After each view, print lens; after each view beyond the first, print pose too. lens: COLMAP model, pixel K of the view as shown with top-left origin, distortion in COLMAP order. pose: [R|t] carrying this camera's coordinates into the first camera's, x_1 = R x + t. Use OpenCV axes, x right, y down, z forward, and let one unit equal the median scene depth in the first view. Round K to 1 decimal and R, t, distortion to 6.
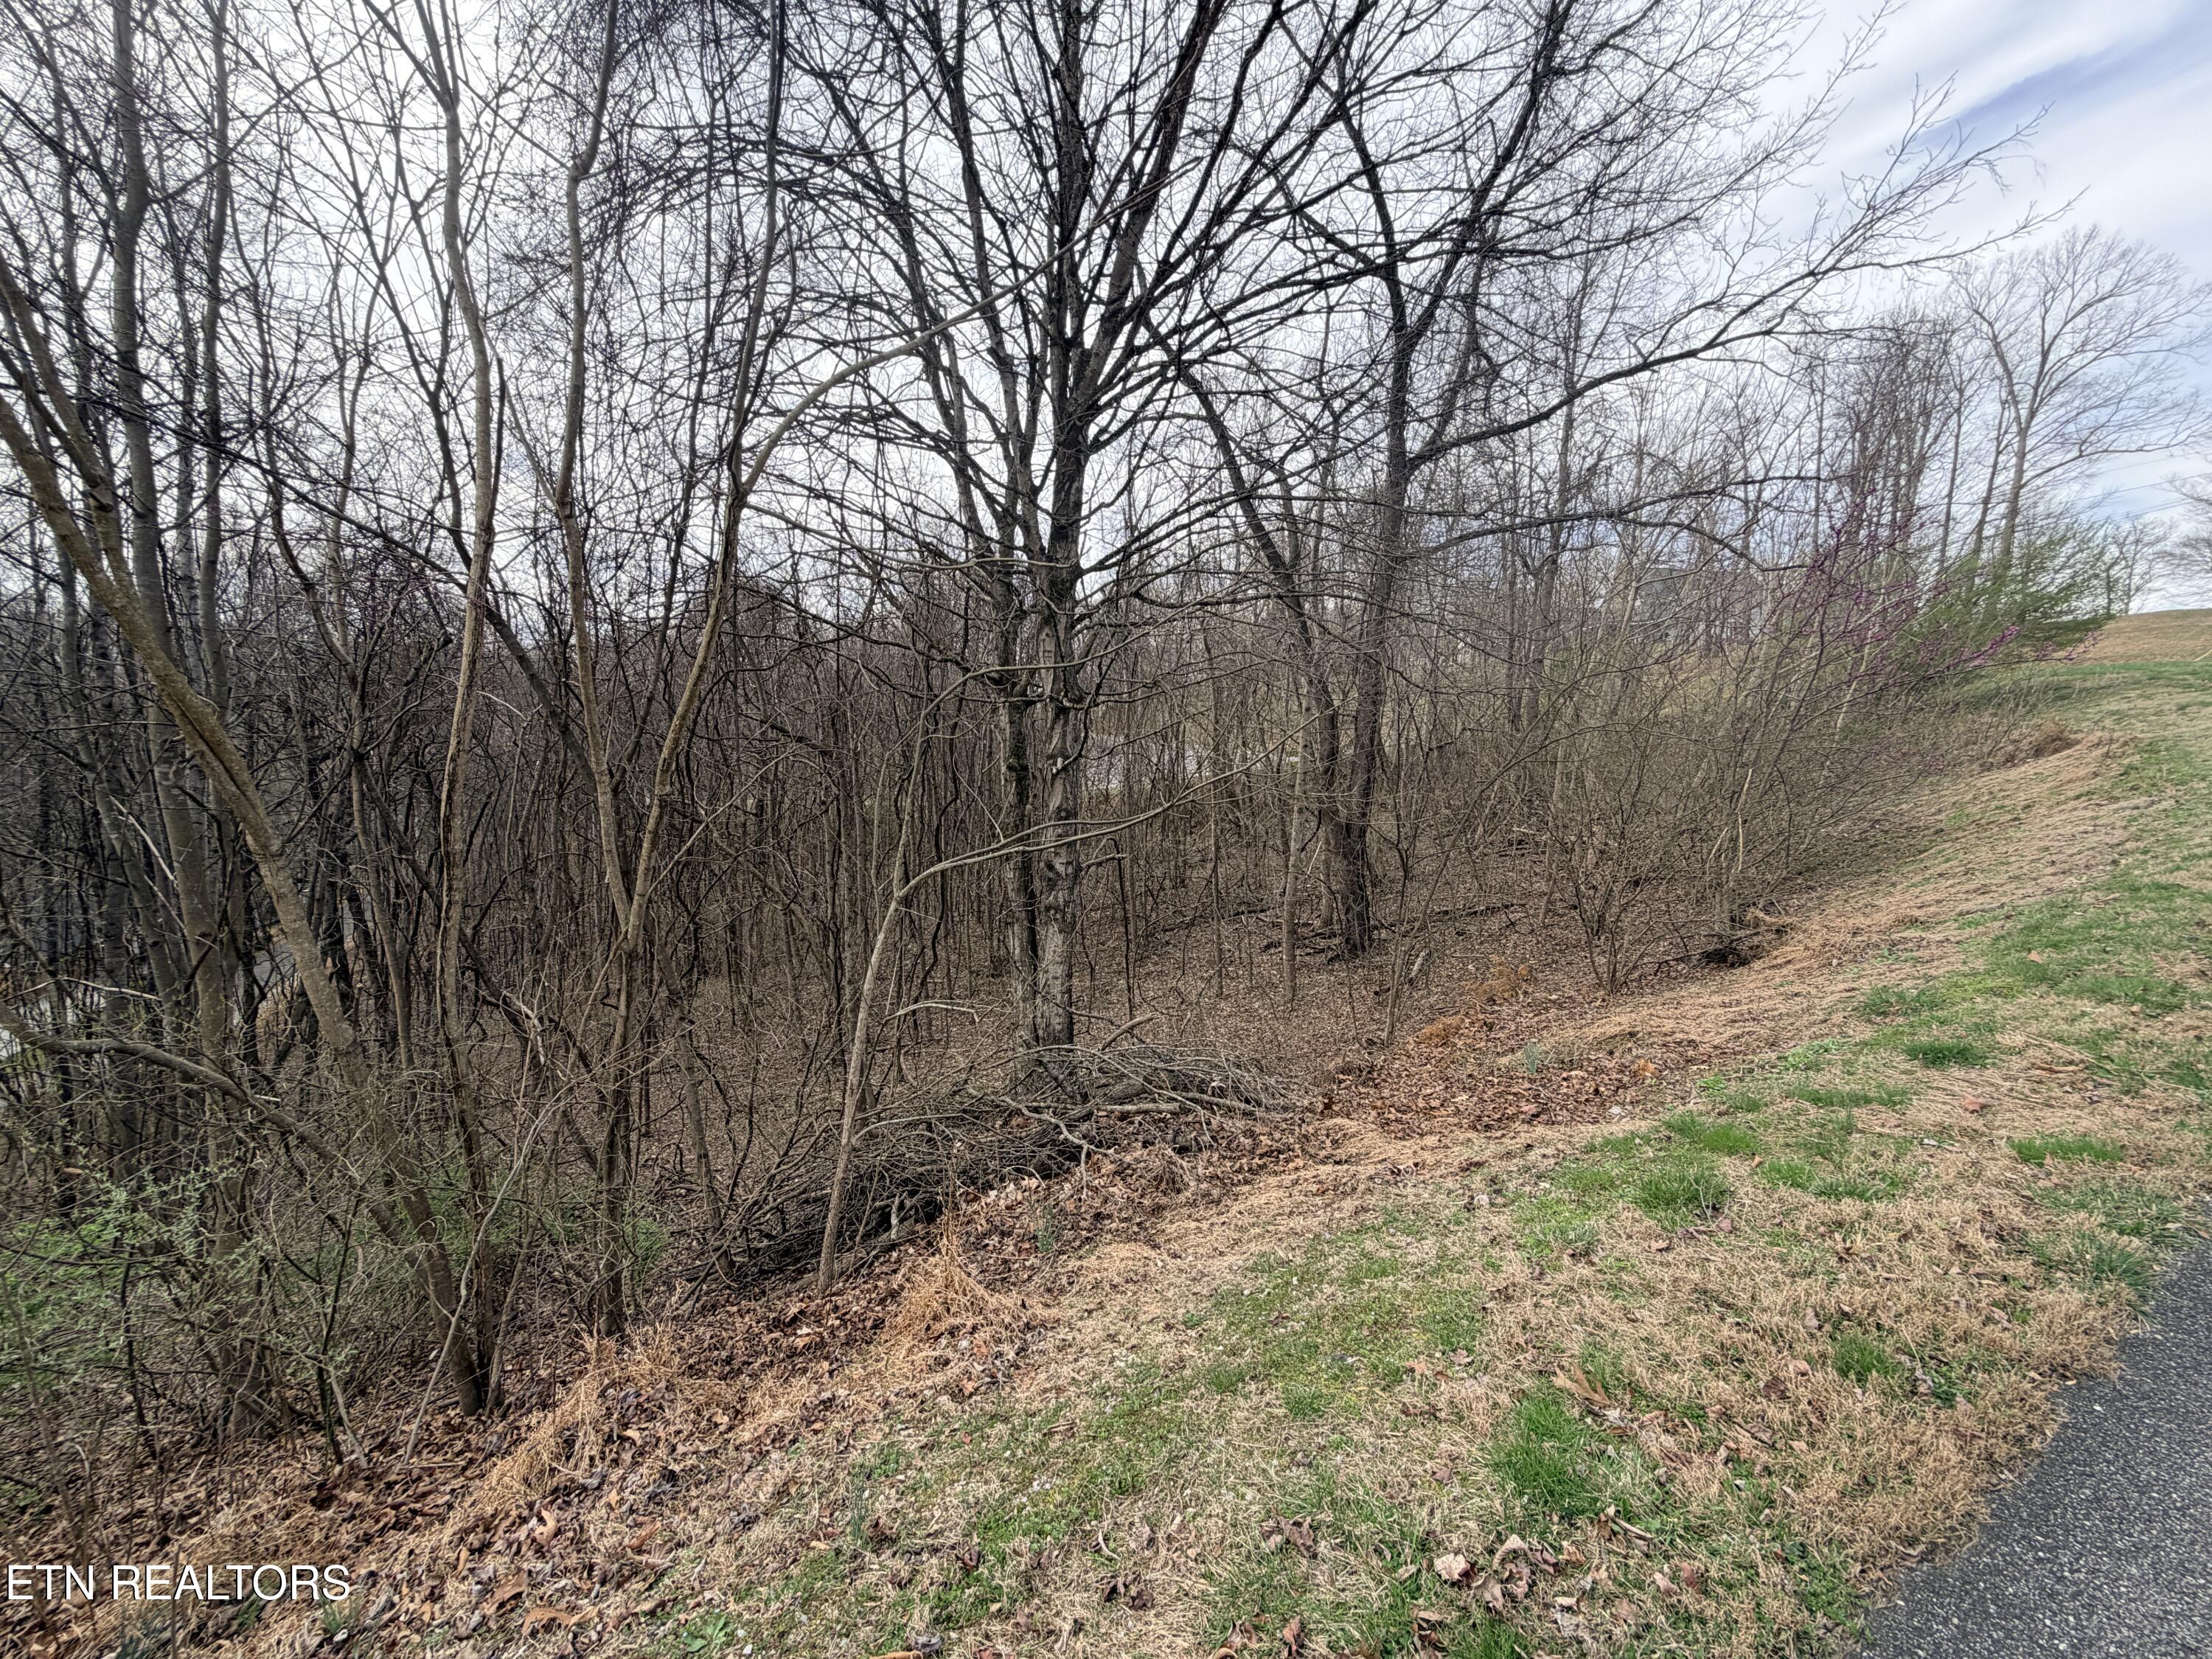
lens RADIAL K [[884.6, 0, 1108.1], [0, 884.6, 829.1], [0, 0, 1]] dist [0.004519, 0.000447]
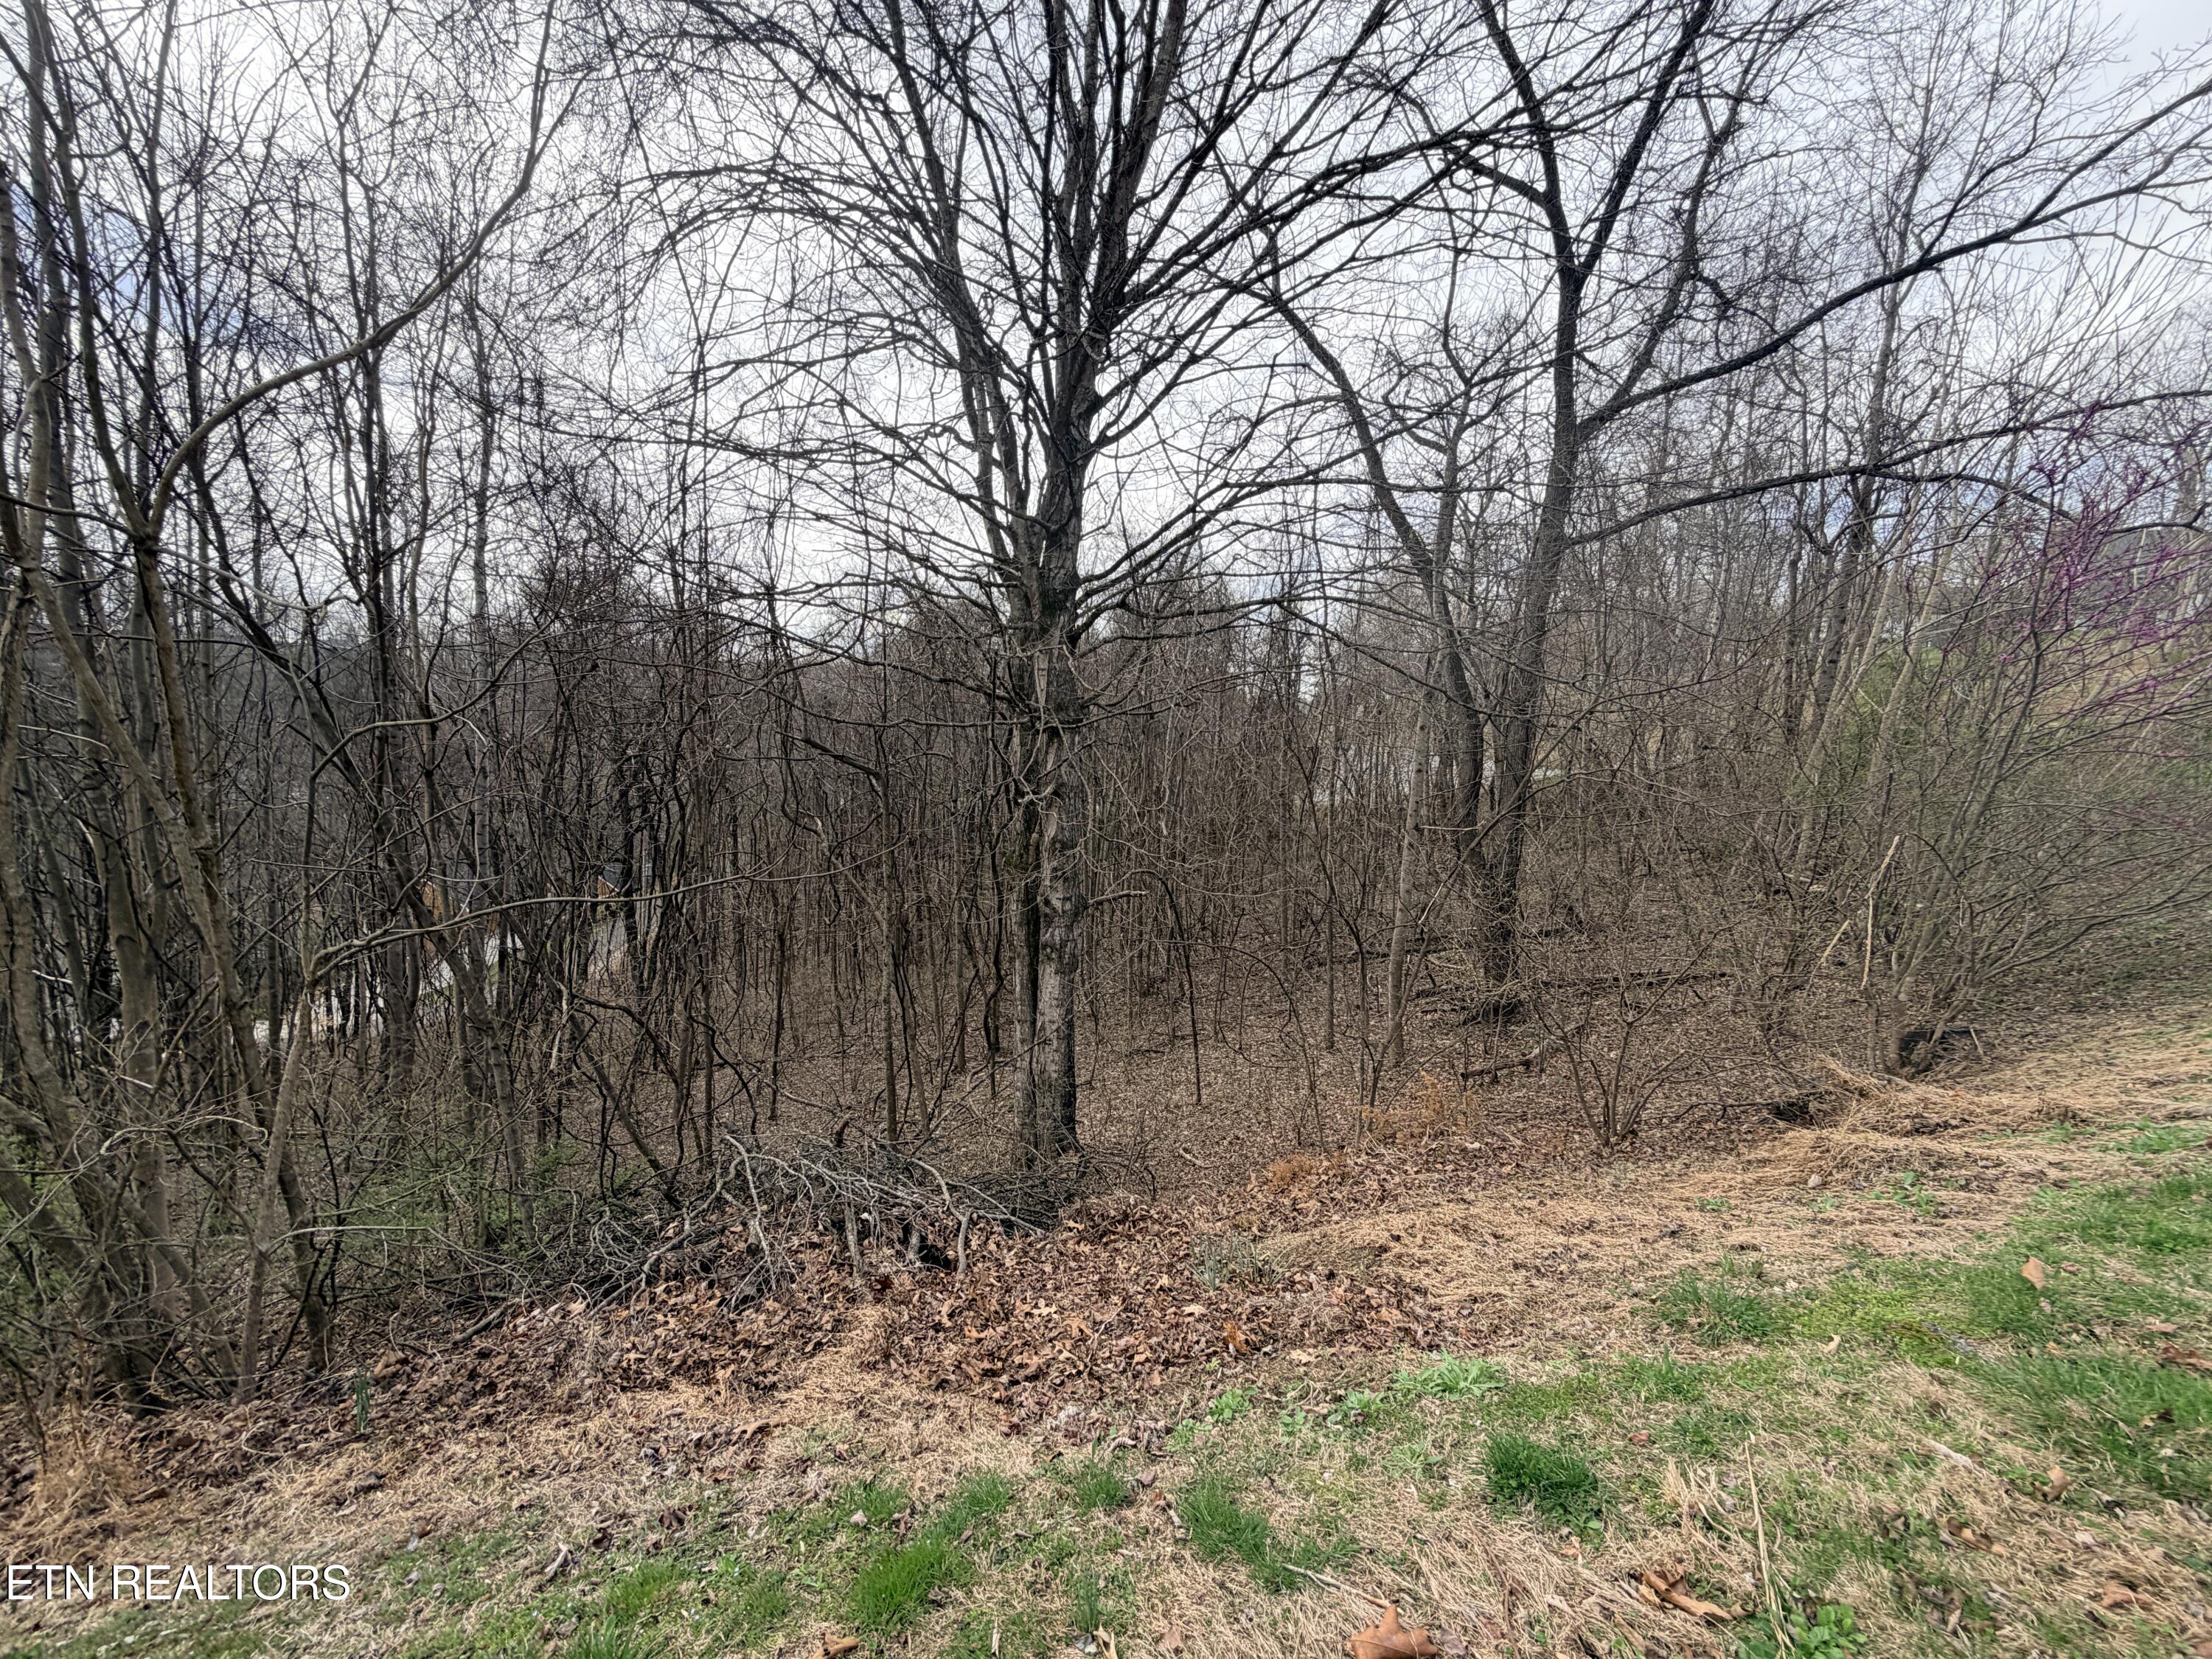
lens RADIAL K [[884.6, 0, 1104.8], [0, 884.6, 828.2], [0, 0, 1]] dist [0.004519, 0.000447]
pose [[0.956524, 0.034307, -0.289629, 0.253024], [-0.034618, 0.999392, 0.004050, -0.039743], [0.289592, 0.006152, 0.957130, 0.125574]]
